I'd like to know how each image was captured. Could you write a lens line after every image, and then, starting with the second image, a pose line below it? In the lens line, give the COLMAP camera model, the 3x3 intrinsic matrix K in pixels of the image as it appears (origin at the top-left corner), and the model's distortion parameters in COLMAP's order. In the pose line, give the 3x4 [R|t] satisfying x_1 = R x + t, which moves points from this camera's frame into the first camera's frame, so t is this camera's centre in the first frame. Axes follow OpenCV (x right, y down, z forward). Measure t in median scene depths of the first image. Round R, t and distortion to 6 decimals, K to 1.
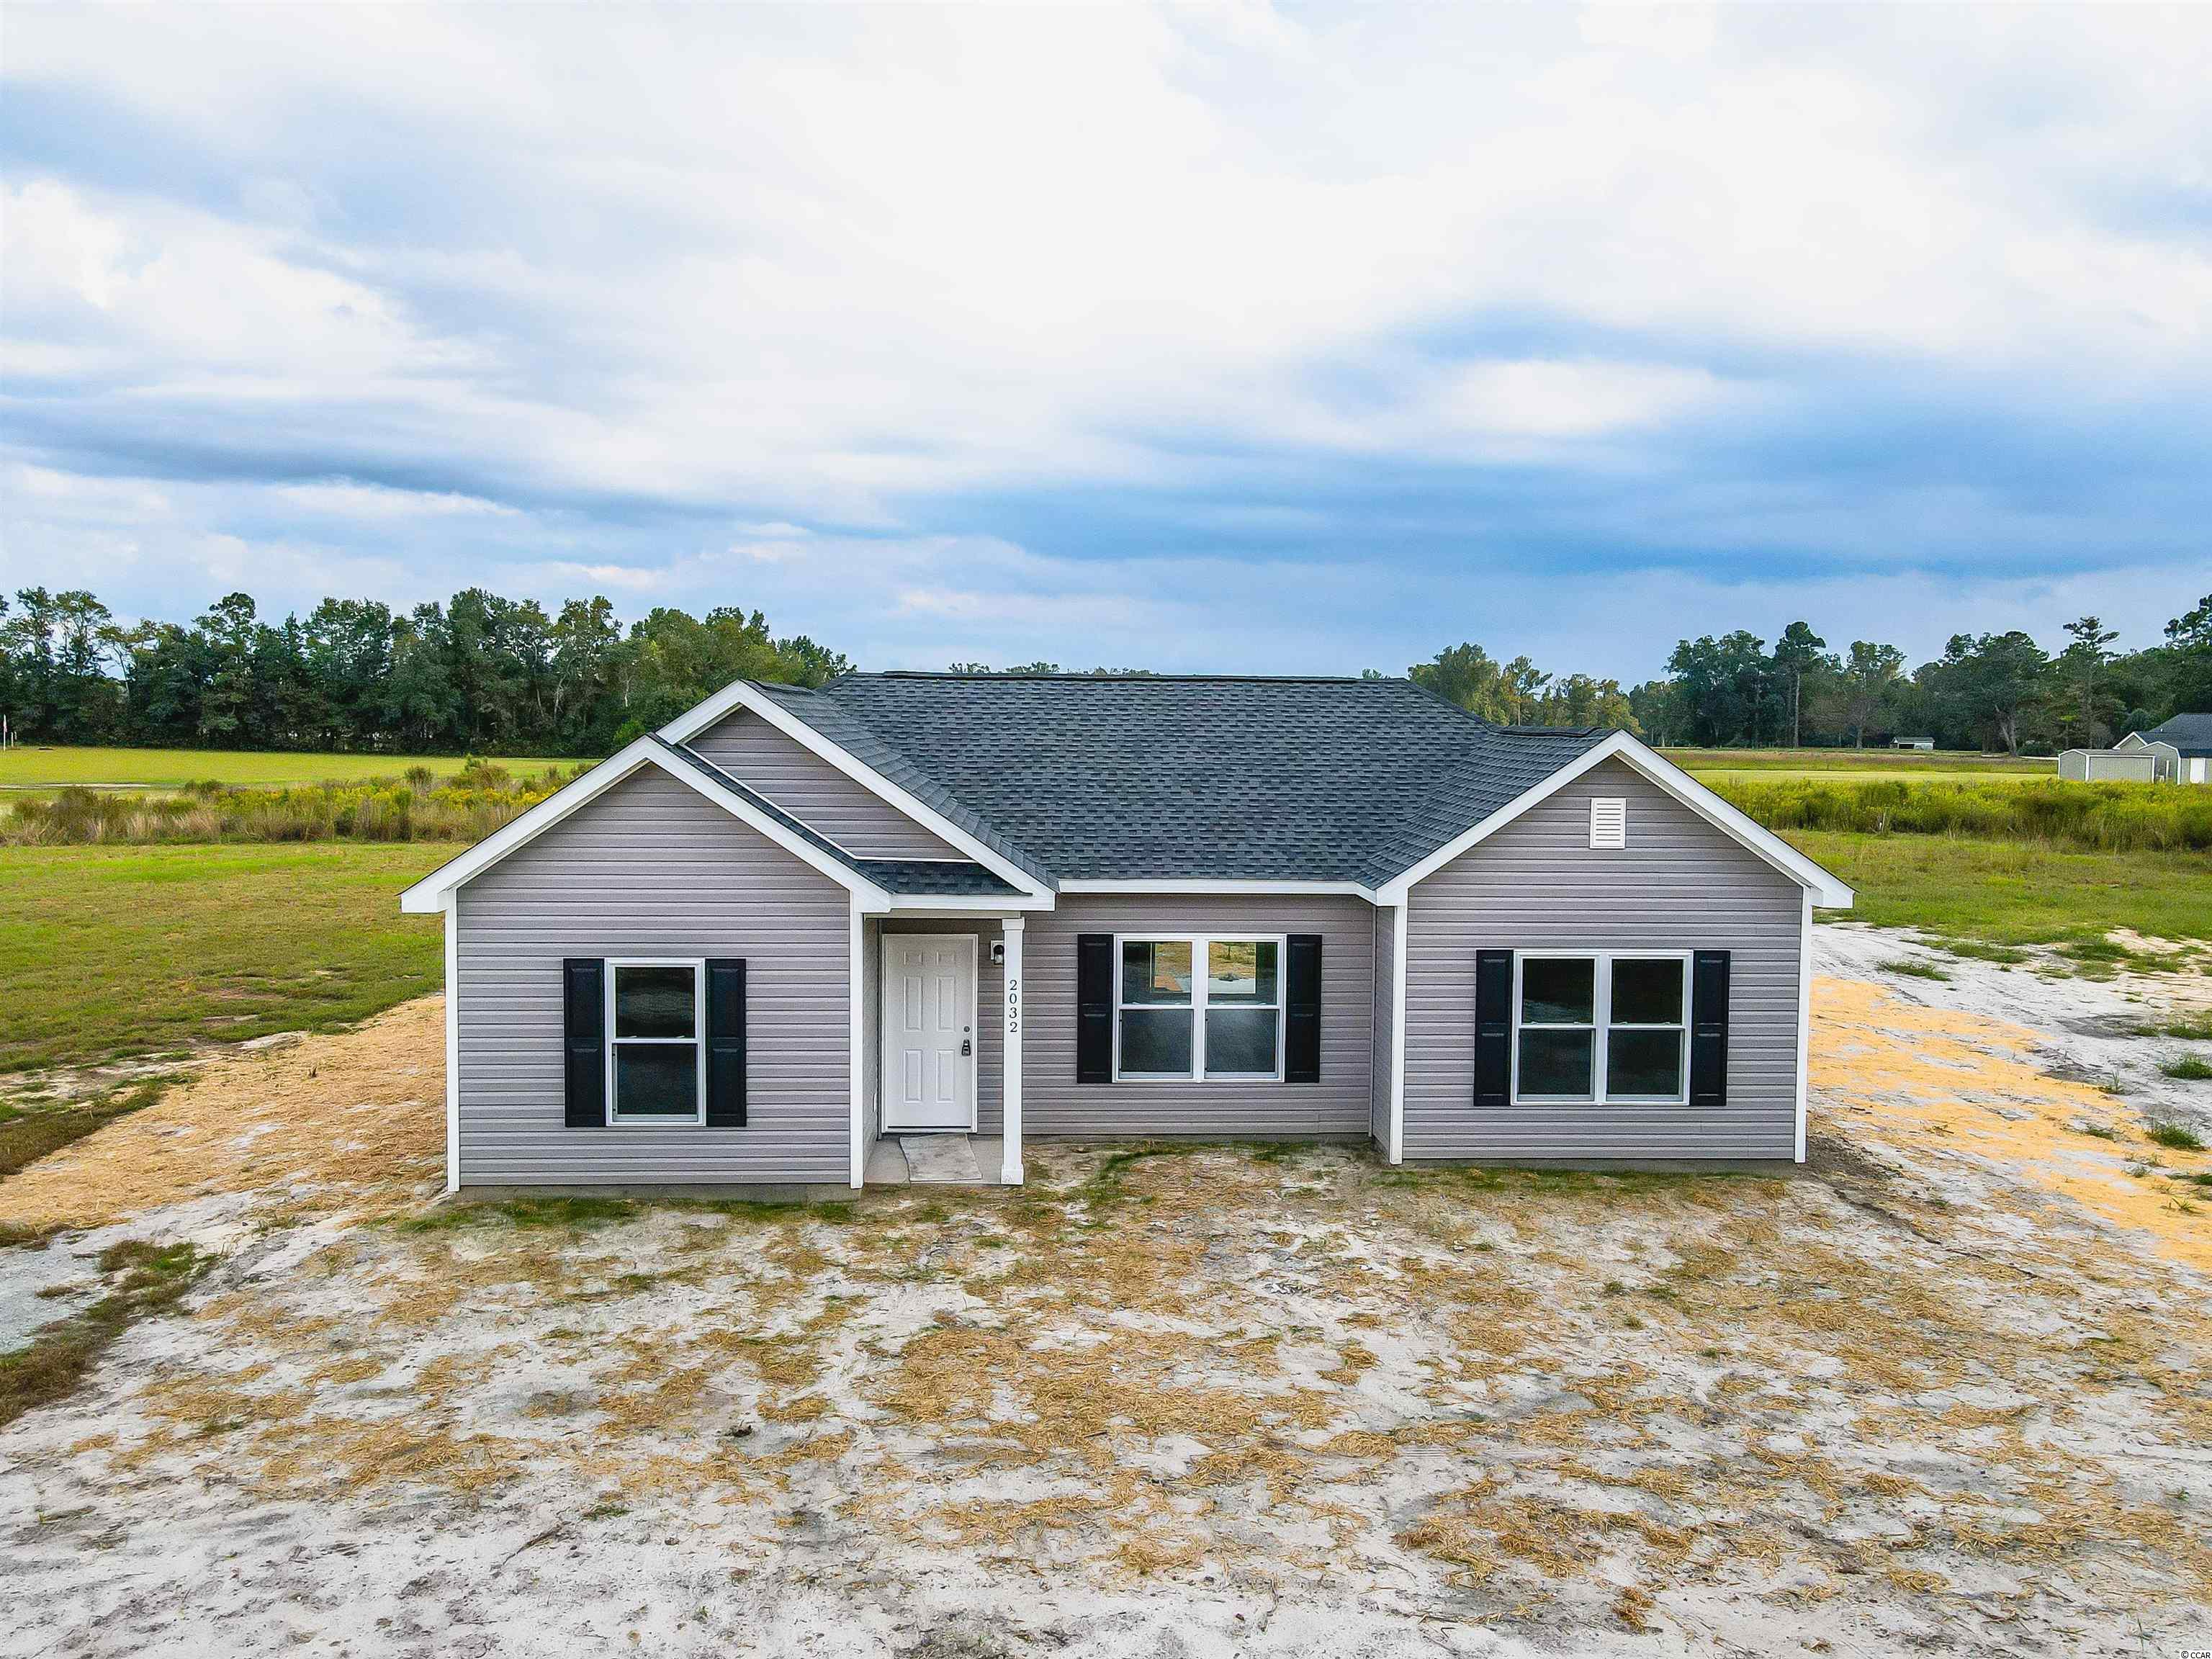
lens RADIAL K [[1617.2, 0, 1107.6], [0, 1617.2, 819.2], [0, 0, 1]] dist [-0.003307, 0.045415]
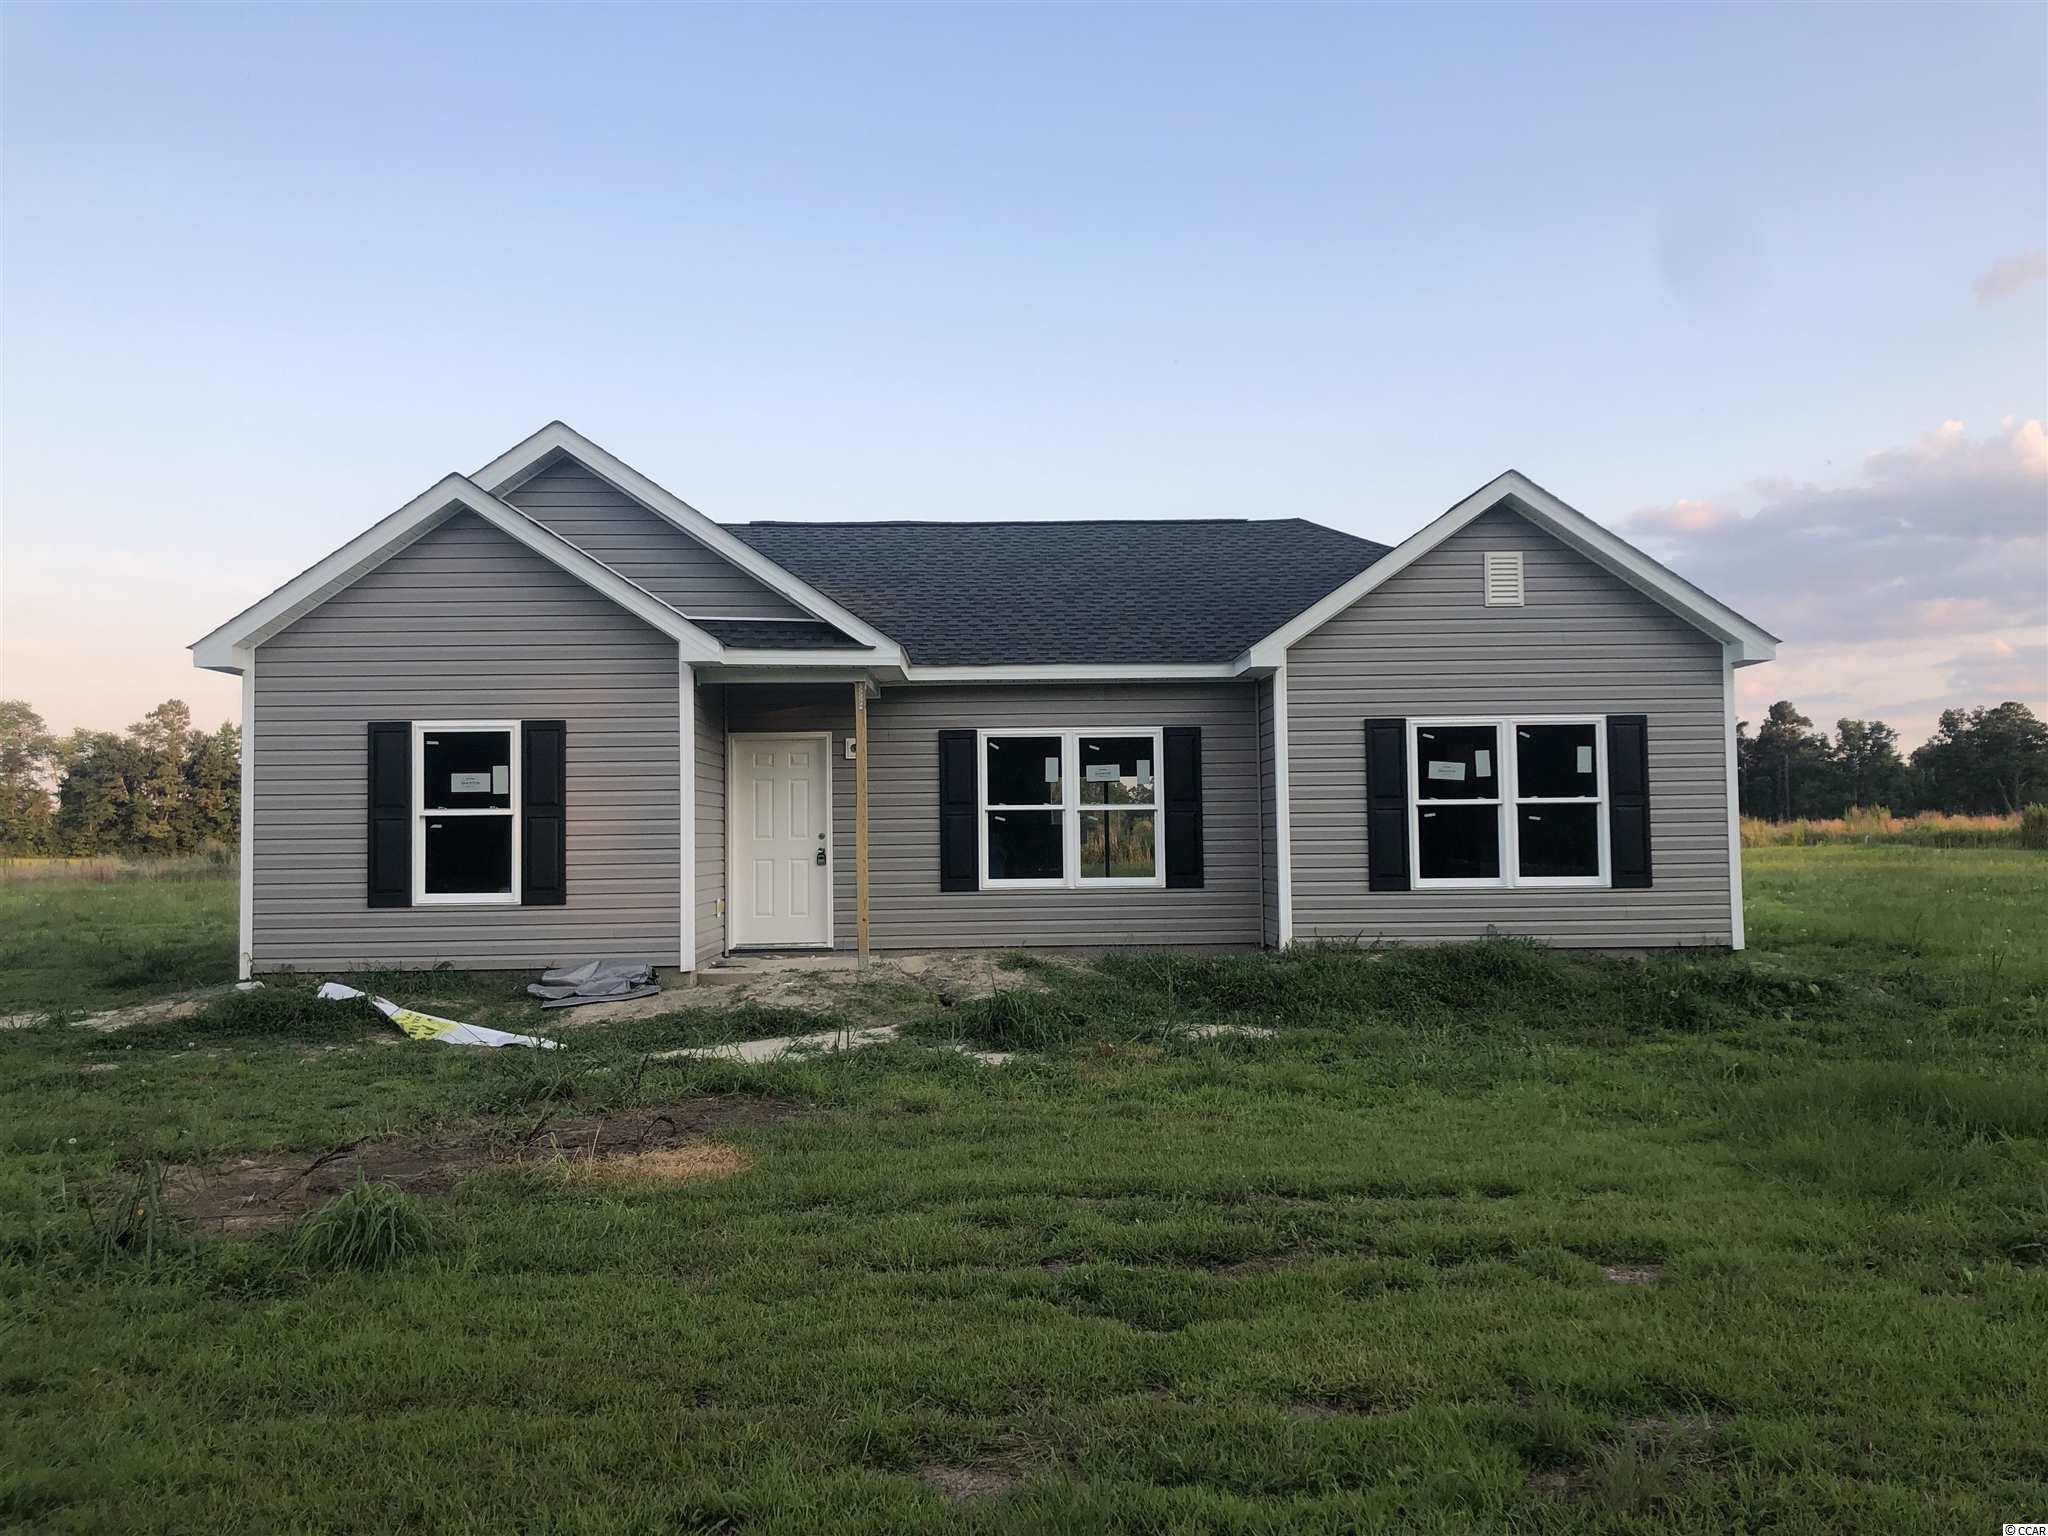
lens RADIAL K [[1657.7, 0, 1024.0], [0, 1657.7, 768.0], [0, 0, 1]] dist [0.049384, -0.008352]
pose [[0.999392, -0.024004, -0.025304, 0.056874], [0.021308, 0.994568, -0.101880, 0.199720], [0.027612, 0.101279, 0.994475, 0.054879]]
